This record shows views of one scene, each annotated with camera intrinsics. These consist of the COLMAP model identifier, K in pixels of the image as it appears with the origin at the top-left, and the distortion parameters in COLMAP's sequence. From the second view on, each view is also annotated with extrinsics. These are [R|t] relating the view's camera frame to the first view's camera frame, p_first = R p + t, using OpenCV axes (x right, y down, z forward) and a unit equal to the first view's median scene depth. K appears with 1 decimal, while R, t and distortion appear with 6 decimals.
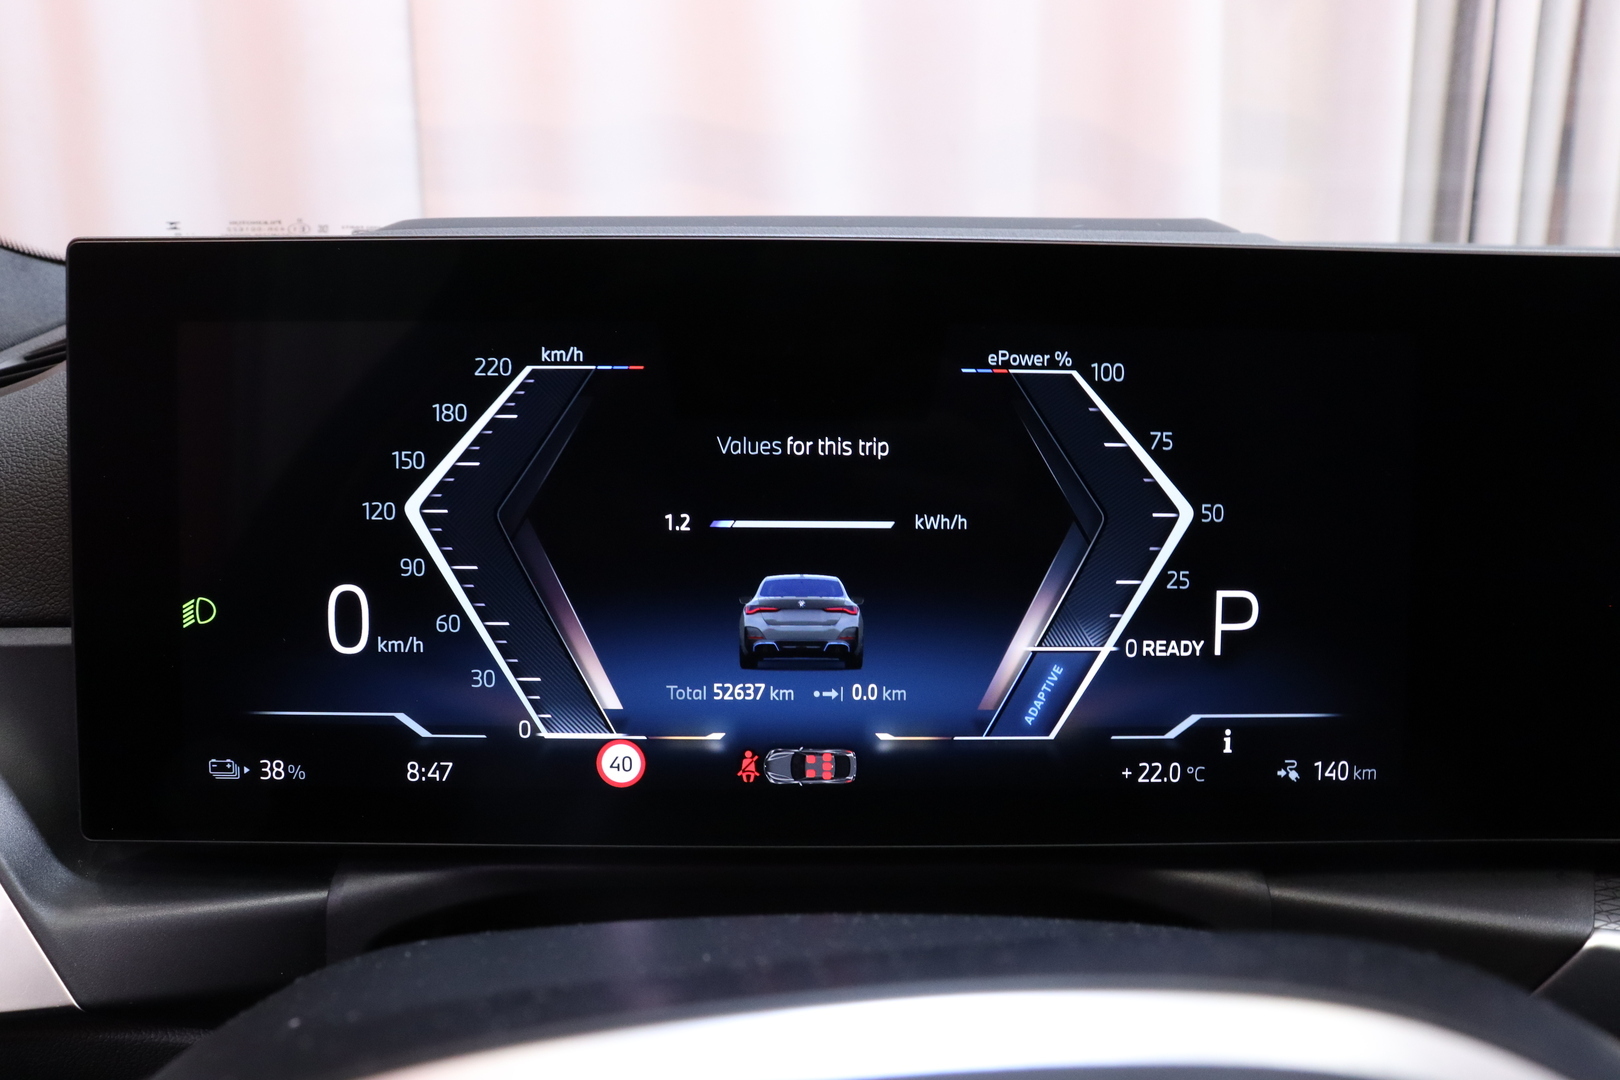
lens RADIAL K [[1309.4, 0, 803.4], [0, 1309.4, 534.2], [0, 0, 1]] dist [-0.179498, 0.145351]
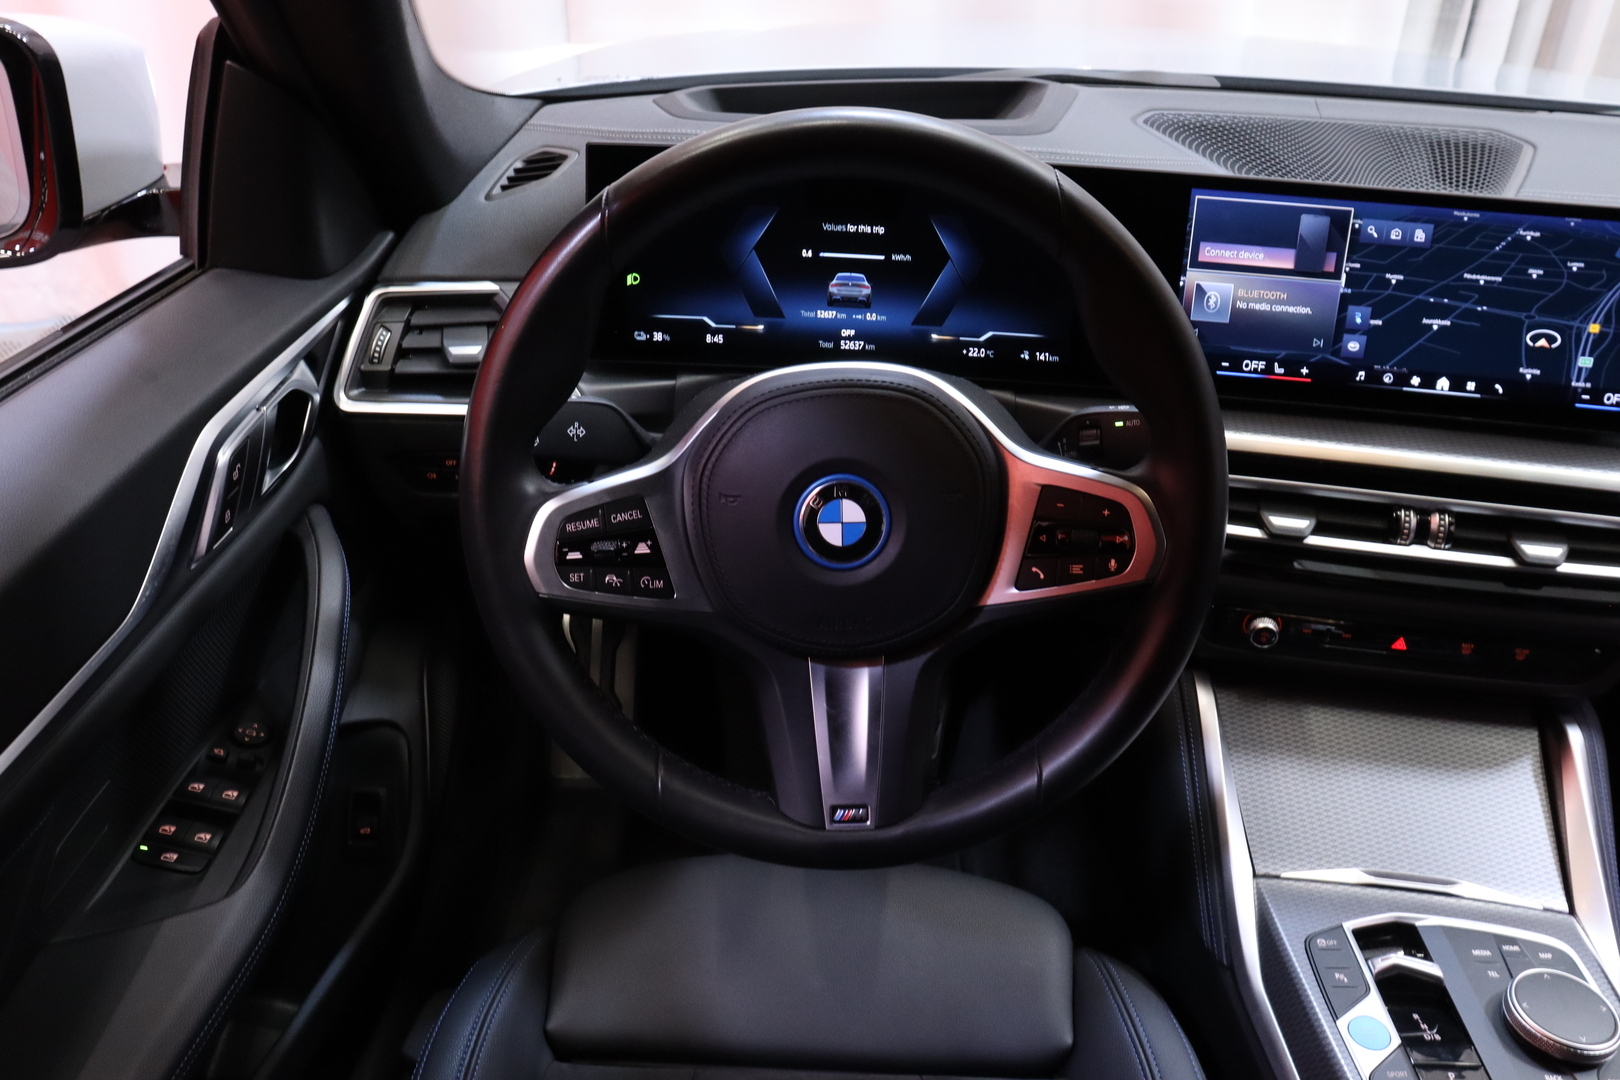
lens RADIAL K [[1309.4, 0, 801.4], [0, 1309.4, 530.0], [0, 0, 1]] dist [-0.179498, 0.145351]
pose [[0.997541, 0.054773, -0.043735, 0.045128], [-0.040321, 0.958821, 0.281134, -0.221033], [0.057333, -0.278679, 0.958671, -1.823136]]
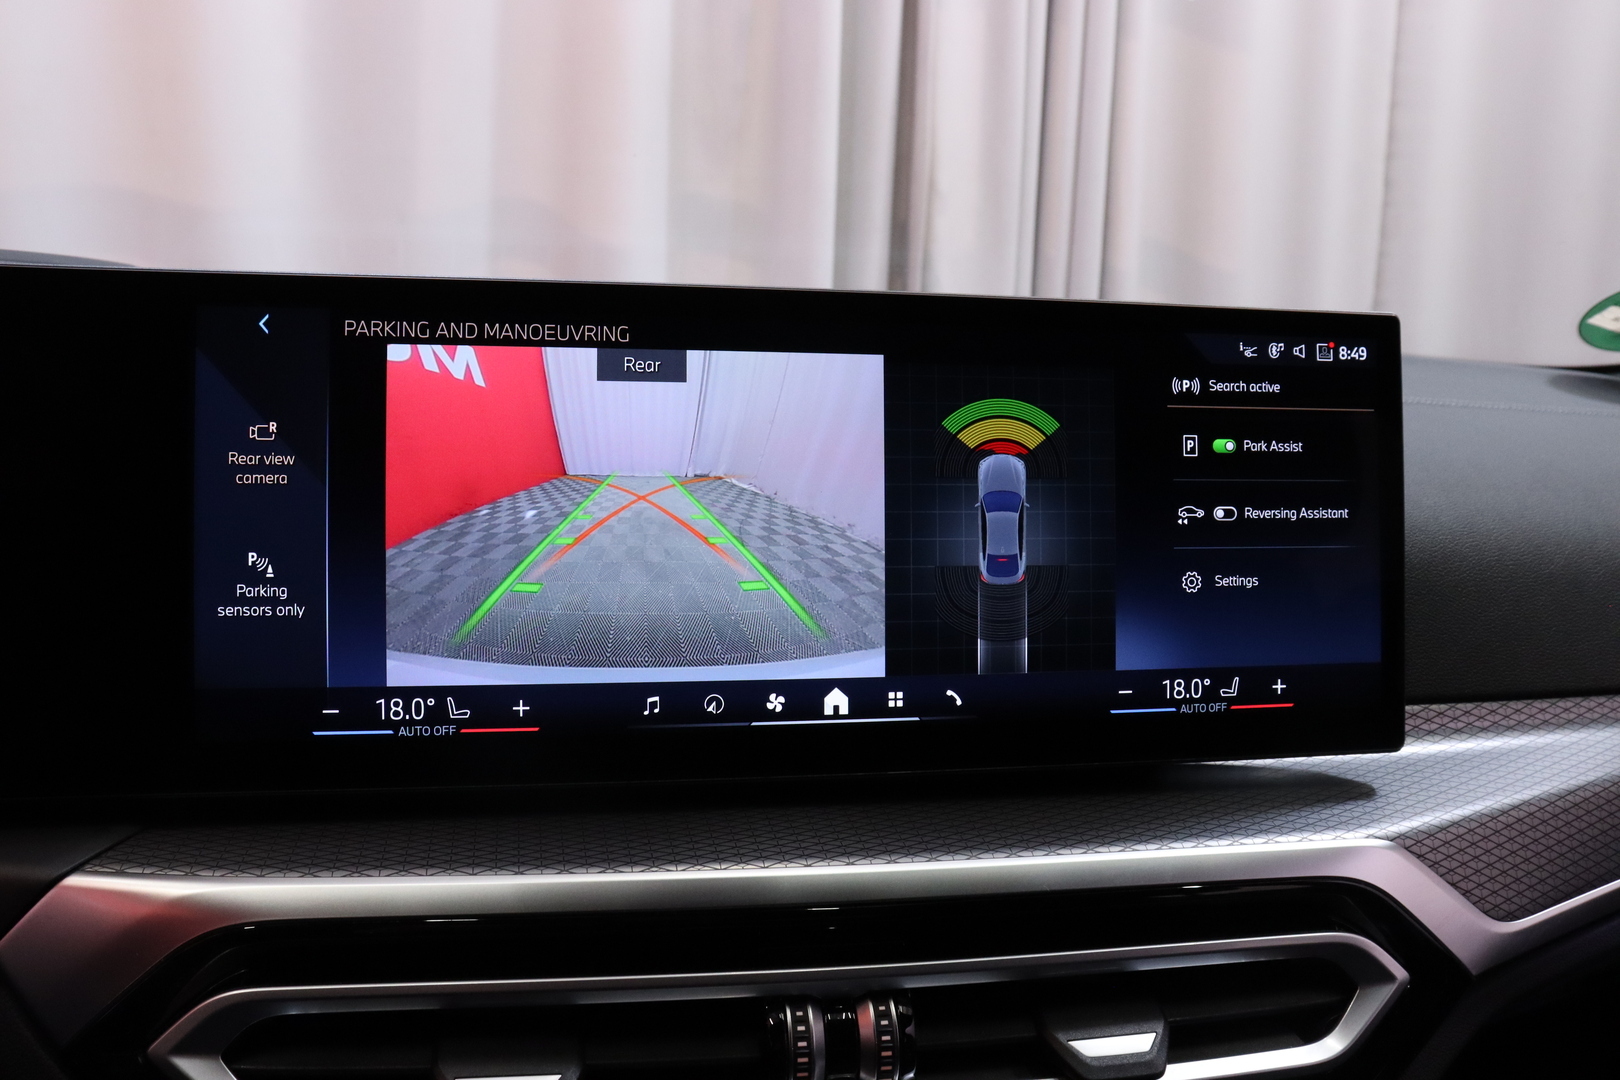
lens RADIAL K [[1309.4, 0, 800.0], [0, 1309.4, 538.5], [0, 0, 1]] dist [-0.179498, 0.145351]
pose [[0.952761, -0.006413, 0.303655, 0.874861], [0.028659, 0.997215, -0.068861, 0.113307], [-0.302367, 0.074310, 0.950290, -0.251631]]
